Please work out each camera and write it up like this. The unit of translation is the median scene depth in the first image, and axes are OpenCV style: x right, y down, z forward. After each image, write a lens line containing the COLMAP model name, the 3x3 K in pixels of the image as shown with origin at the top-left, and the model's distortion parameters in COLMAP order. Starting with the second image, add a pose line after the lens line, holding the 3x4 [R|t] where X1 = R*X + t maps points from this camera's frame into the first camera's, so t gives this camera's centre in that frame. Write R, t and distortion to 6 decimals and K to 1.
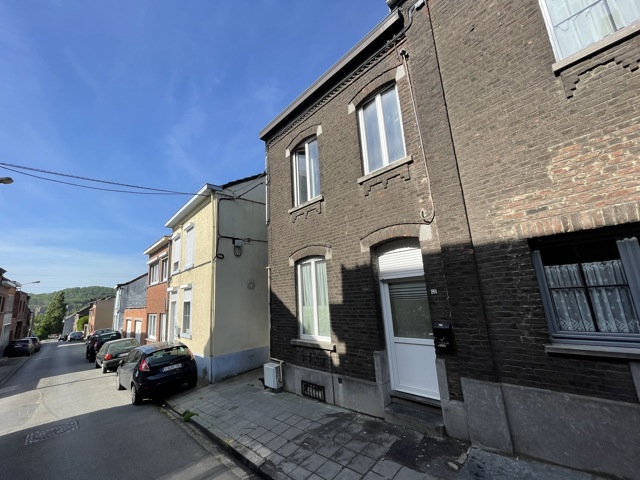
lens RADIAL K [[258.8, 0, 321.6], [0, 258.8, 241.5], [0, 0, 1]] dist [-0.011580, 0.007388]
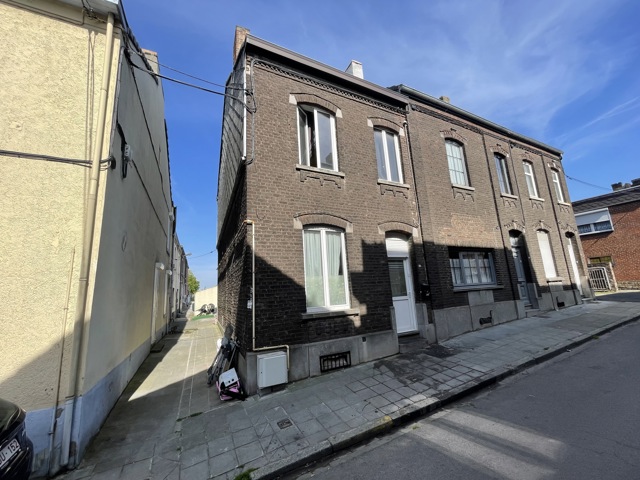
lens RADIAL K [[256.8, 0, 319.6], [0, 256.8, 241.8], [0, 0, 1]] dist [-0.001238, -0.000159]
pose [[0.300101, 0.225607, 0.926844, -1.181804], [-0.154564, 0.970290, -0.186137, 0.385901], [-0.941302, -0.087397, 0.326056, 0.903225]]
